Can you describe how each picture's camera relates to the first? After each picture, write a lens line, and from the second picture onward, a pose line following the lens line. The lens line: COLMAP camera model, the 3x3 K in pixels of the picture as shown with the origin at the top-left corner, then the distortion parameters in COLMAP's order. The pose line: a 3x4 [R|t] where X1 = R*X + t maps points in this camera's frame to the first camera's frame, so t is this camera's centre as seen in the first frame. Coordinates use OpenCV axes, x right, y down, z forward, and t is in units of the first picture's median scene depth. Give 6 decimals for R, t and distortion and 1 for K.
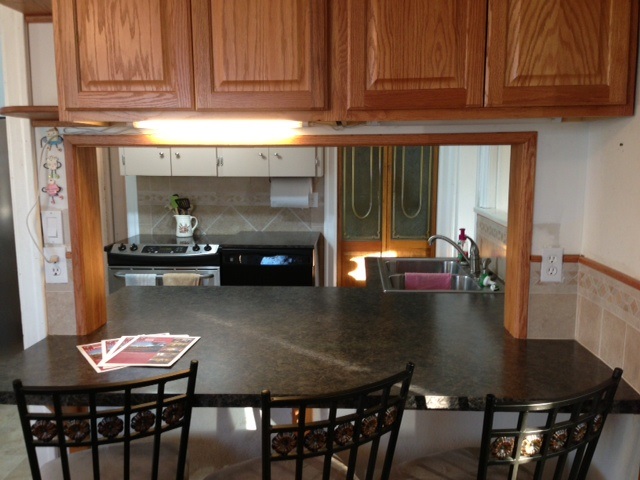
lens RADIAL K [[601.0, 0, 320.0], [0, 601.0, 240.0], [0, 0, 1]] dist [0.089740, 0.002638]
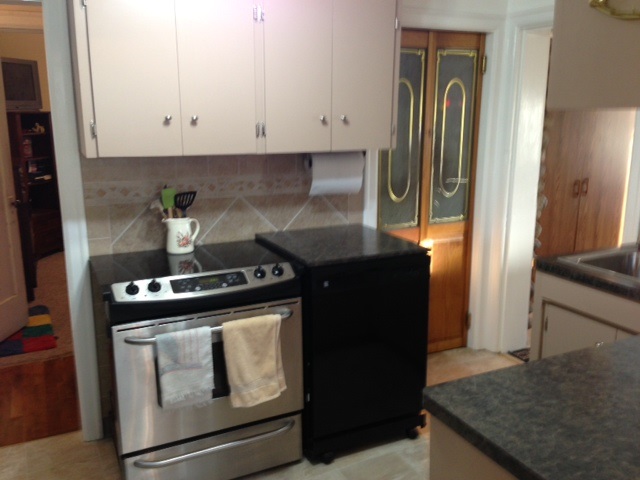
lens RADIAL K [[601.0, 0, 320.0], [0, 601.0, 240.0], [0, 0, 1]] dist [0.089740, 0.002638]
pose [[0.861353, -0.109204, 0.496131, -0.410516], [0.071126, 0.992927, 0.095068, -0.067466], [-0.503003, -0.046599, 0.863028, 0.394438]]
